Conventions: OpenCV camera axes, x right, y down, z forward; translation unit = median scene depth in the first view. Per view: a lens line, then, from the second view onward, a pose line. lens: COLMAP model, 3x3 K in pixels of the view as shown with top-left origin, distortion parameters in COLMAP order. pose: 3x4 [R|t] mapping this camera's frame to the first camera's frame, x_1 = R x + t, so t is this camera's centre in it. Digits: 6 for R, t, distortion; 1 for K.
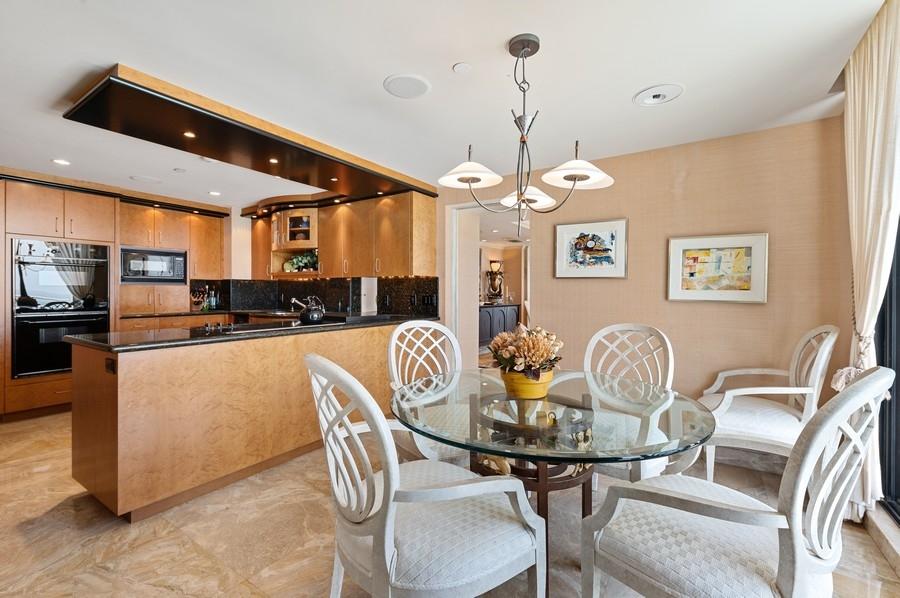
lens RADIAL K [[386.0, 0, 449.3], [0, 386.0, 294.7], [0, 0, 1]] dist [0.015635, -0.005799]
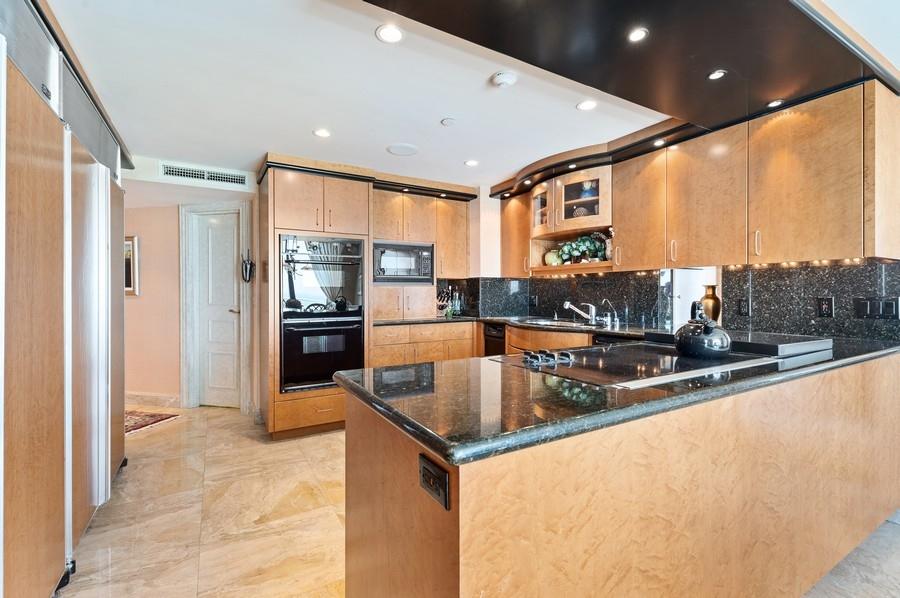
lens RADIAL K [[403.8, 0, 454.5], [0, 403.8, 295.0], [0, 0, 1]] dist [0.015574, -0.000069]
pose [[0.900029, -0.003524, -0.435817, -0.275061], [0.002552, 0.999993, -0.002814, -0.002052], [0.435823, 0.001421, 0.900031, 0.260745]]
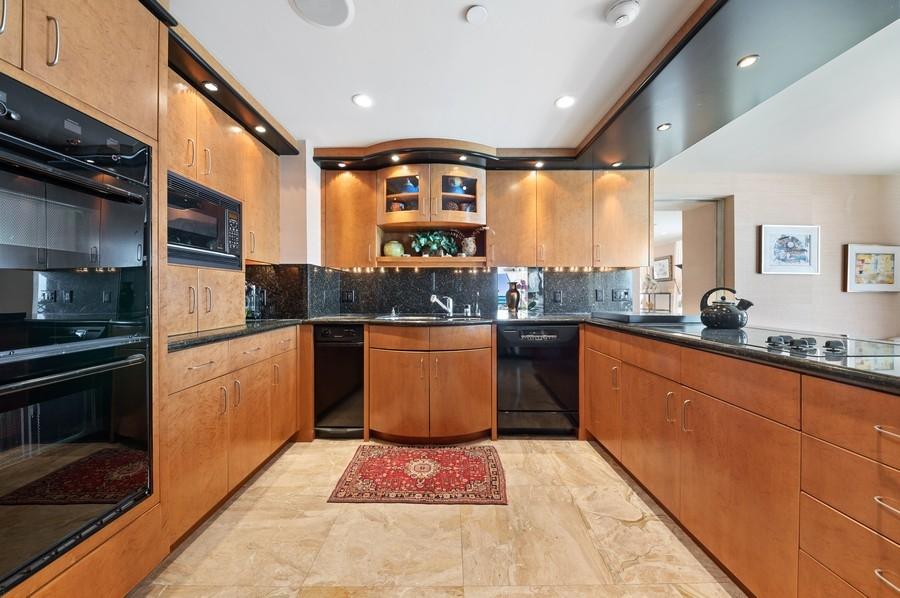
lens RADIAL K [[310.7, 0, 451.4], [0, 310.7, 294.2], [0, 0, 1]] dist [0.010985, -0.006570]
pose [[0.834809, -0.005712, 0.550510, -0.699924], [0.008119, 0.999965, -0.001936, 0.008755], [-0.550479, 0.006086, 0.834827, 0.538196]]
